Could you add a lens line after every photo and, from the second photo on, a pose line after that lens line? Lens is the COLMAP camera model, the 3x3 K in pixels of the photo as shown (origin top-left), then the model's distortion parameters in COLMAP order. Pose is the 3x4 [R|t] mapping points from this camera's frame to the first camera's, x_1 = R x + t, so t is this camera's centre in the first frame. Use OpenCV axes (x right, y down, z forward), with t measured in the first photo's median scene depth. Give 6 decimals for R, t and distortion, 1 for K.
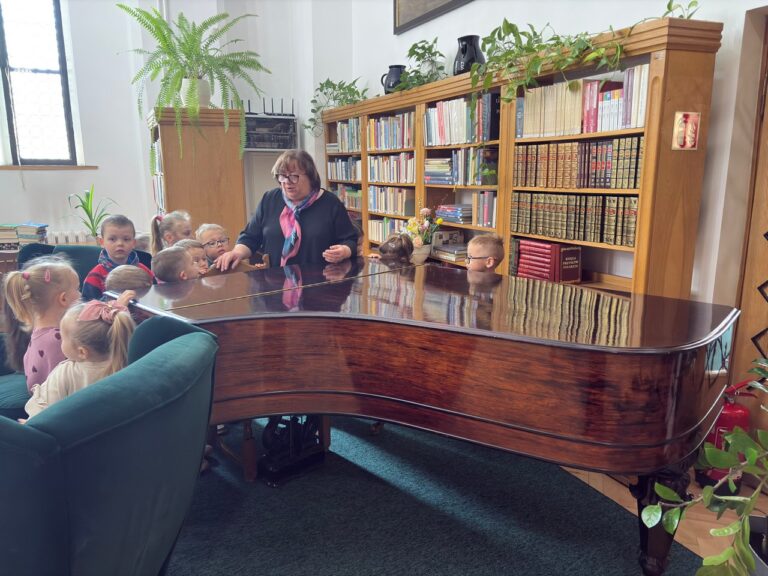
lens RADIAL K [[581.5, 0, 385.9], [0, 581.5, 293.1], [0, 0, 1]] dist [0.041859, -0.043706]
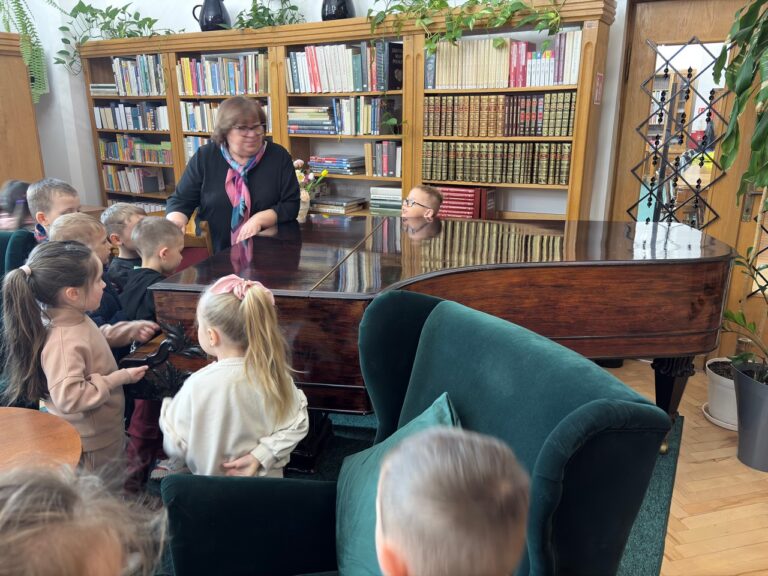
lens RADIAL K [[581.5, 0, 392.5], [0, 581.5, 291.0], [0, 0, 1]] dist [0.041859, -0.043706]
pose [[0.817167, -0.159779, 0.553813, -0.495038], [0.115465, 0.986713, 0.114302, -0.035507], [-0.564717, -0.029458, 0.824759, 0.164637]]
